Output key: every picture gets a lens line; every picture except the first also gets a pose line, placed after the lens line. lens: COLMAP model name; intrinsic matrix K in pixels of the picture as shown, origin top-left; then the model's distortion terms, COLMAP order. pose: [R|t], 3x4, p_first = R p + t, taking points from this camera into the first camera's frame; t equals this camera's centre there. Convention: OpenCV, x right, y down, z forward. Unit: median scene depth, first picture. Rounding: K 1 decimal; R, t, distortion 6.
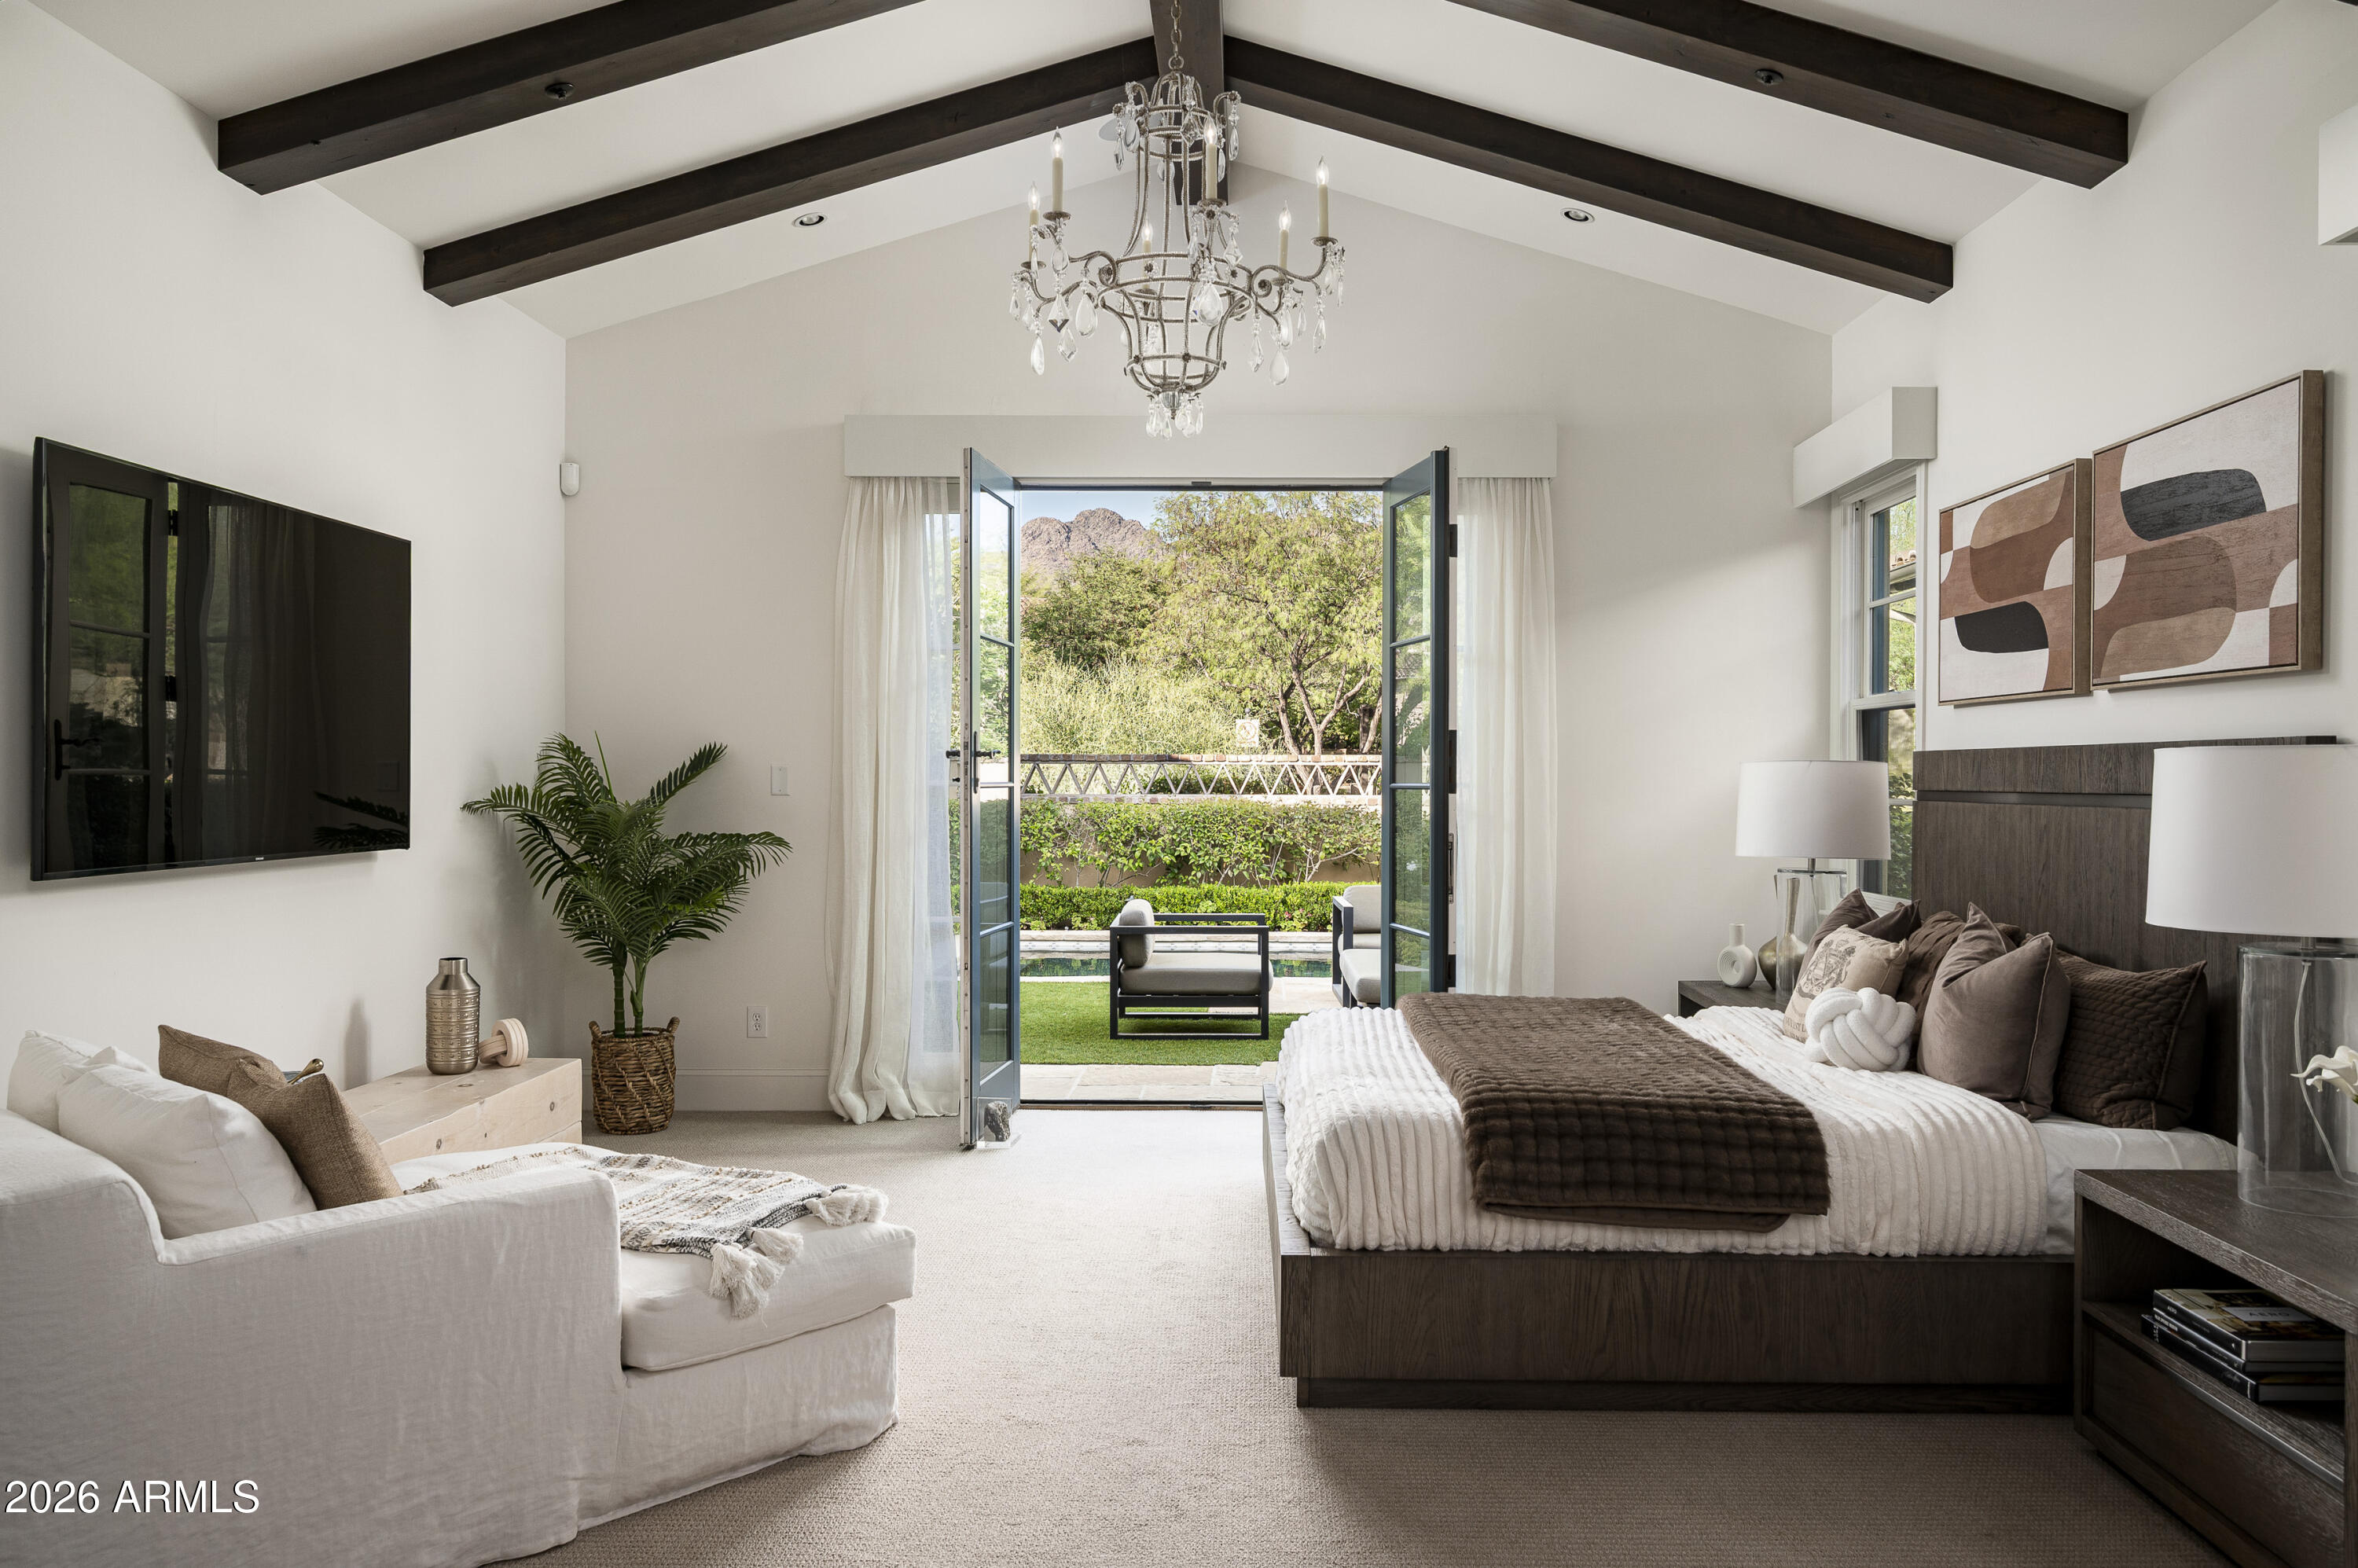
lens RADIAL K [[1752.3, 0, 1192.8], [0, 1752.3, 788.3], [0, 0, 1]] dist [-0.000328, -0.000226]
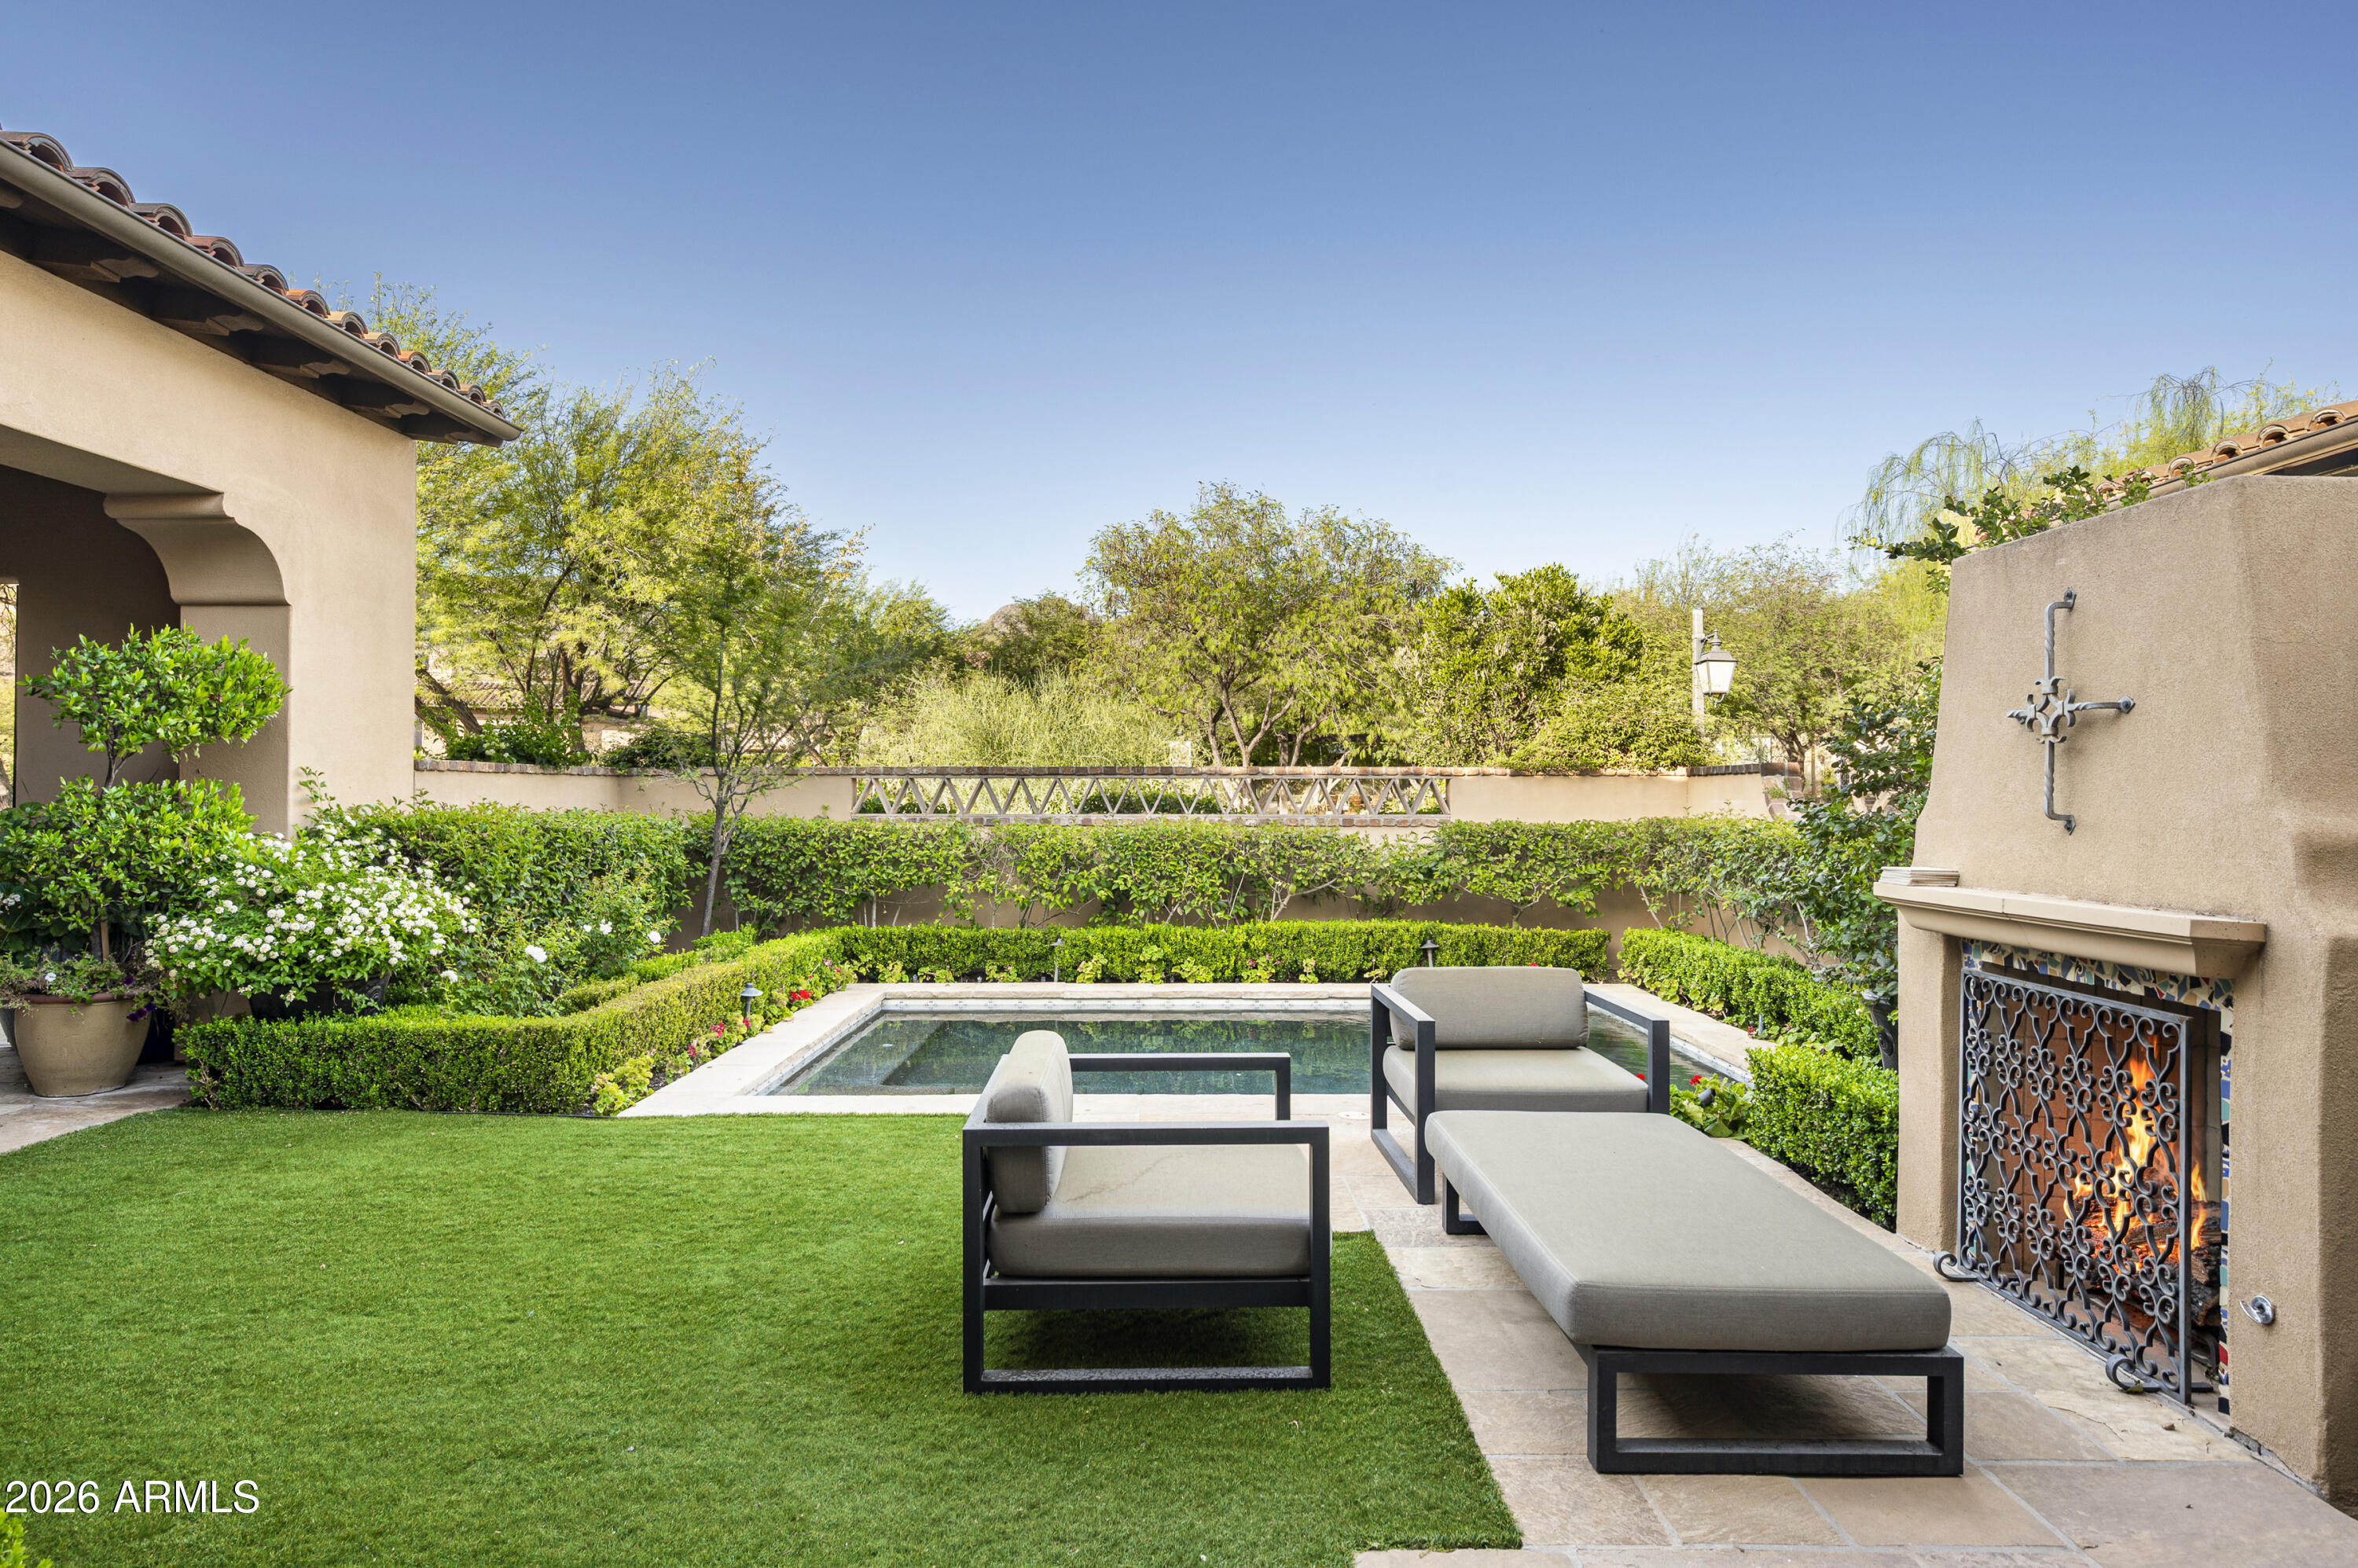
lens RADIAL K [[1335.6, 0, 1167.2], [0, 1335.6, 782.3], [0, 0, 1]] dist [-0.003584, -0.000359]
pose [[0.999490, -0.004989, 0.031557, -0.009957], [0.005518, 0.999845, -0.016697, -0.002672], [-0.031469, 0.016863, 0.999362, 1.002290]]
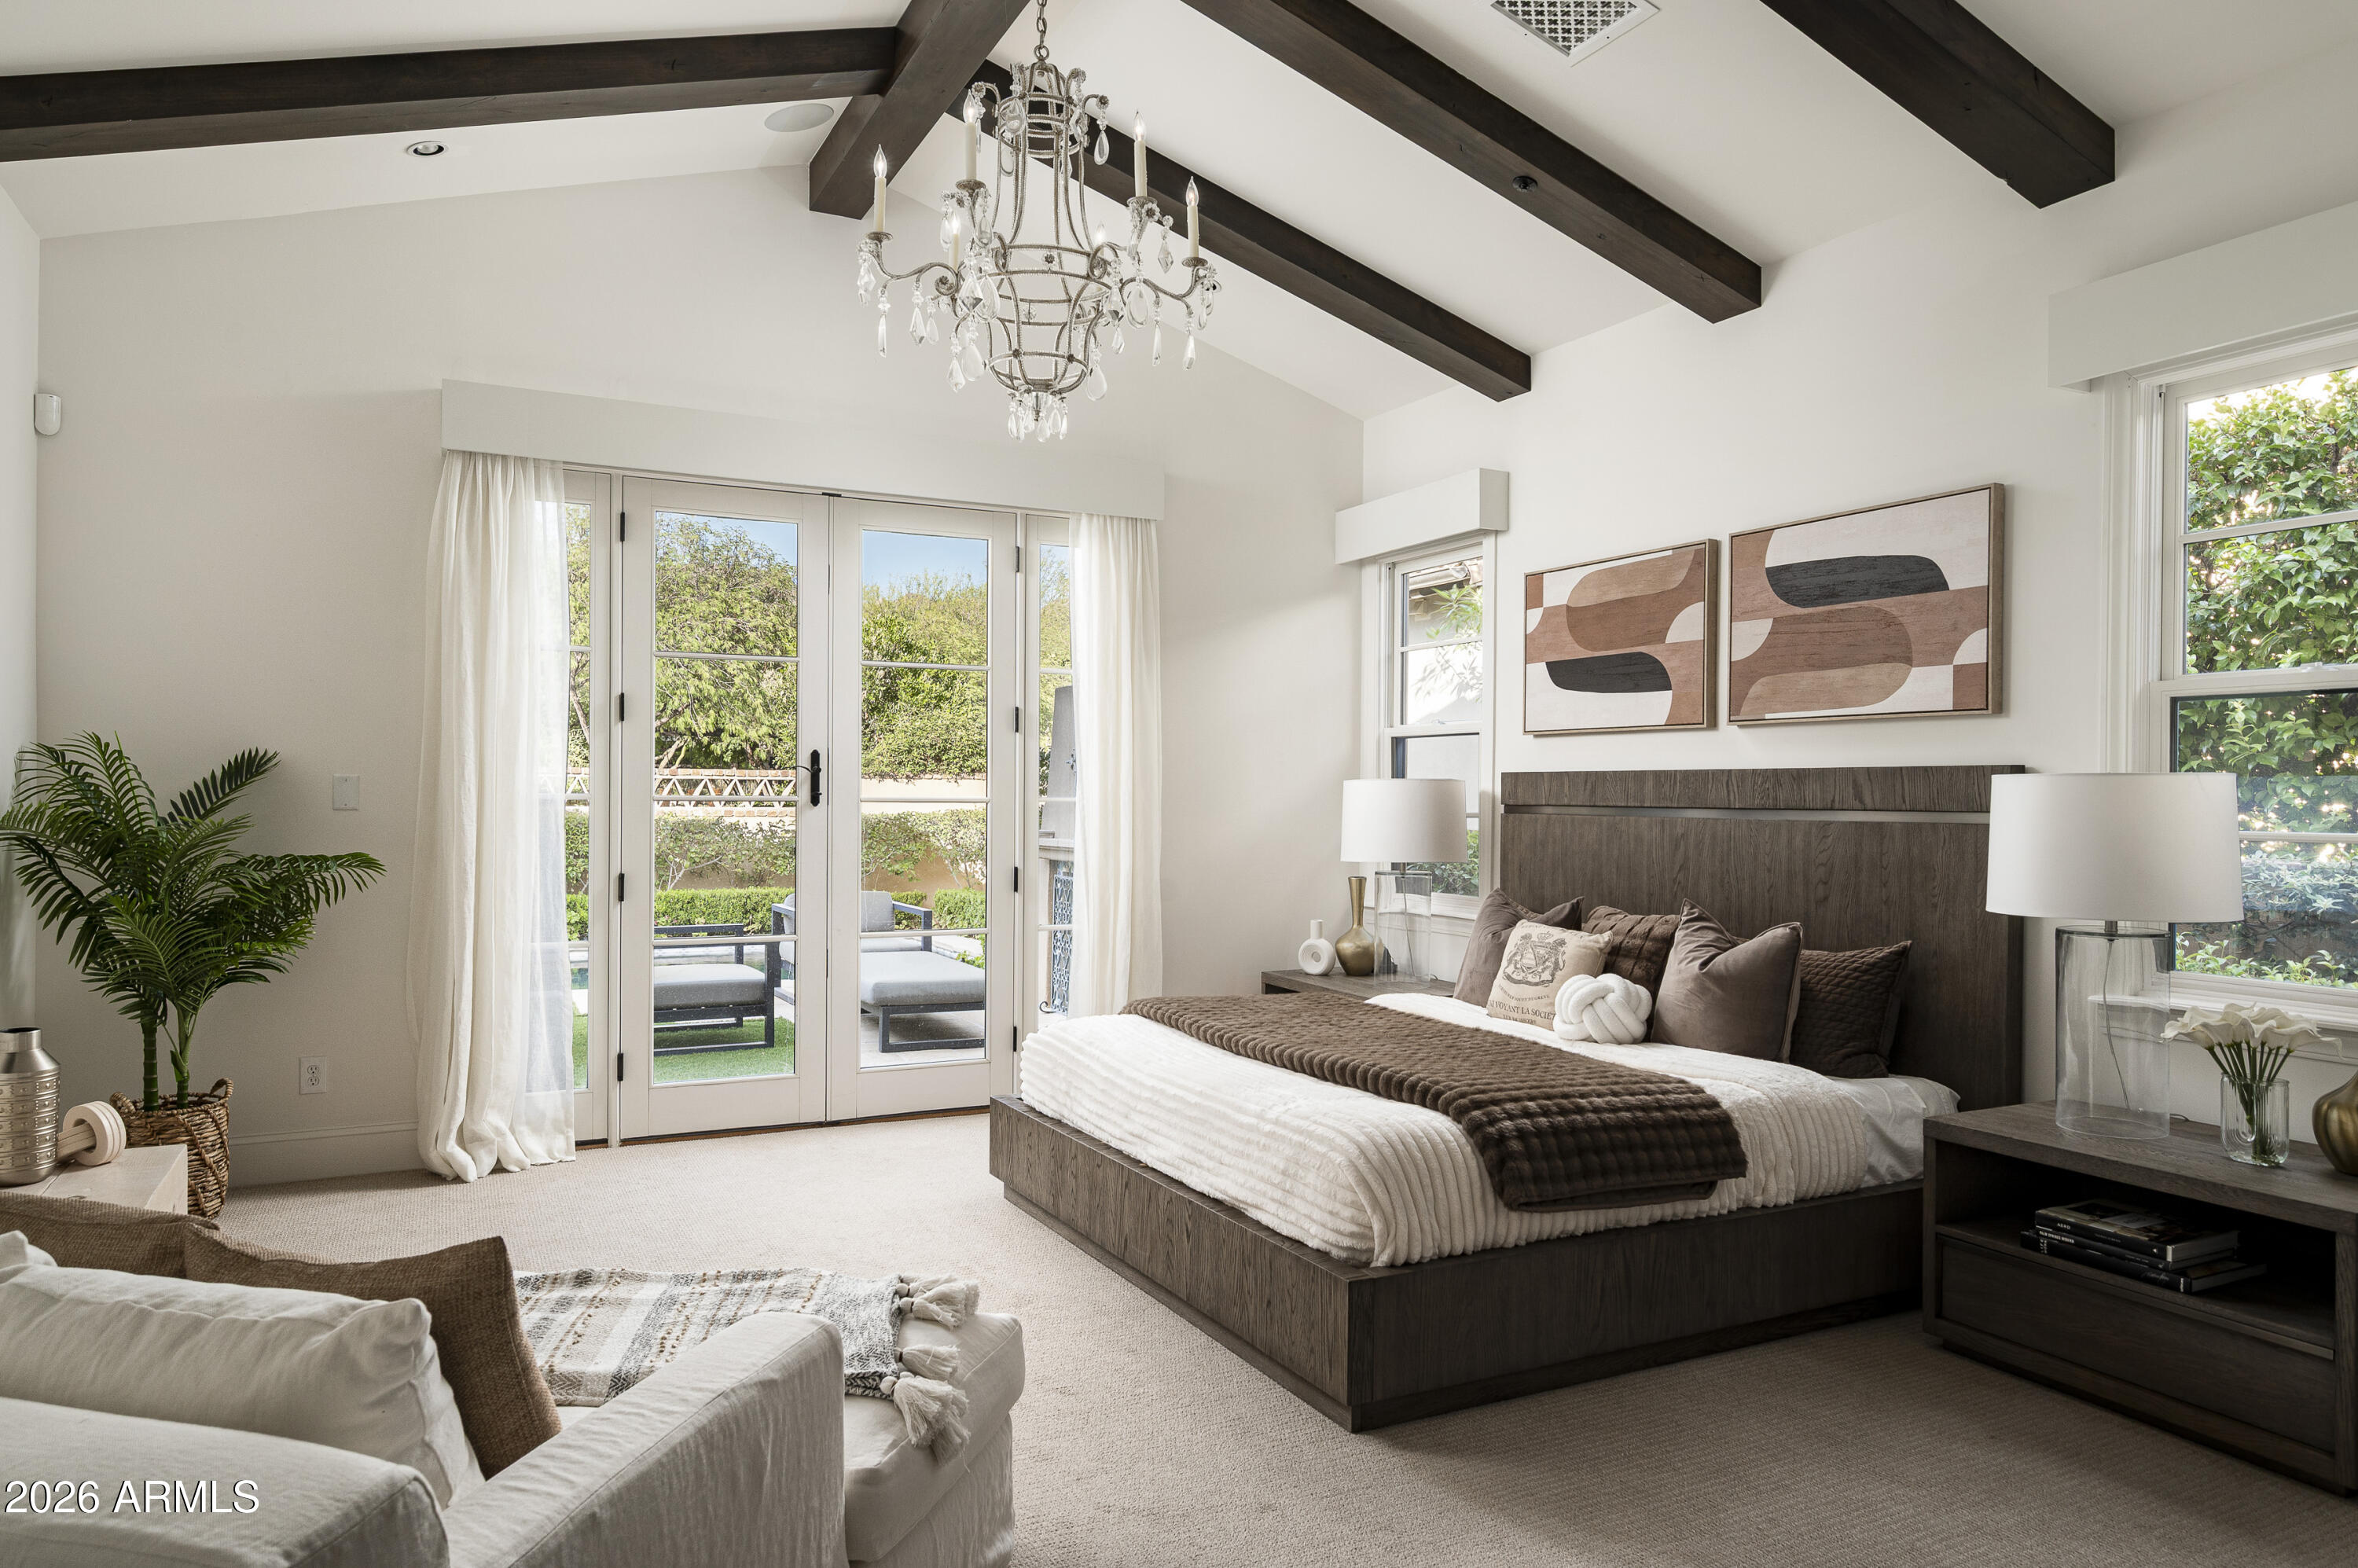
lens RADIAL K [[1509.2, 0, 1168.4], [0, 1509.2, 798.6], [0, 0, 1]] dist [-0.003922, 0.004099]
pose [[0.885452, 0.001449, 0.464729, -0.240997], [-0.001389, 0.999999, -0.000470, -0.001964], [-0.464729, -0.000230, 0.885453, 0.167343]]
